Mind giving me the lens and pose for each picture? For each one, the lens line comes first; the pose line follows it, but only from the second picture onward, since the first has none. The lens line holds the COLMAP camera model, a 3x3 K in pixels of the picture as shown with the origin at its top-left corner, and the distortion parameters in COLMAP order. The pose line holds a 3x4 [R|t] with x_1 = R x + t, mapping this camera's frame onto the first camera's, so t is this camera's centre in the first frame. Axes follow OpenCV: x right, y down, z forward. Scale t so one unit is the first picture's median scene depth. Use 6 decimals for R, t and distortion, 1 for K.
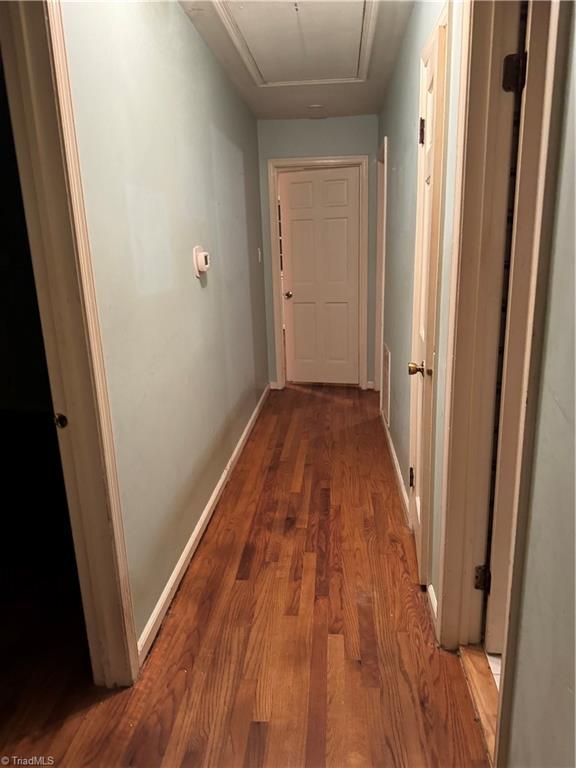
lens RADIAL K [[544.6, 0, 291.6], [0, 544.6, 378.0], [0, 0, 1]] dist [0.054022, -0.066241]
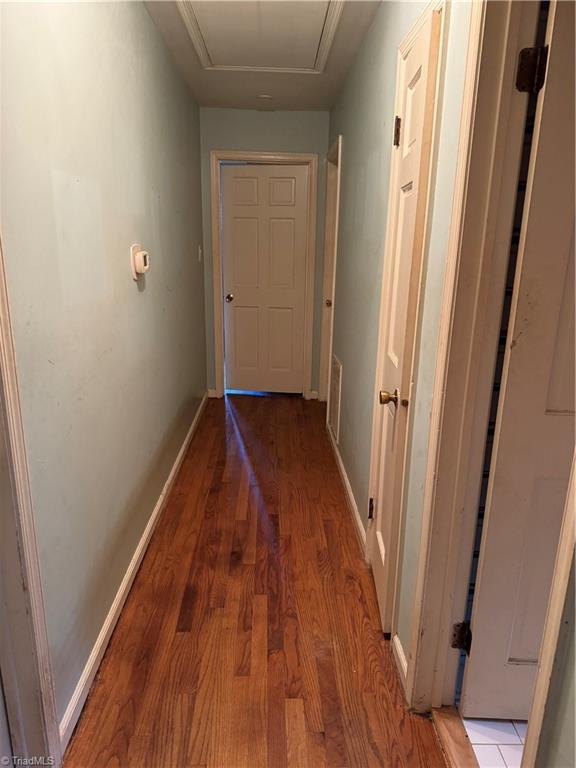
lens RADIAL K [[544.6, 0, 288.3], [0, 544.6, 383.0], [0, 0, 1]] dist [0.054022, -0.066241]
pose [[0.992229, 0.018565, 0.123033, -0.037378], [-0.020434, 0.999694, 0.013951, -0.041437], [-0.122736, -0.016356, 0.992305, 0.108772]]
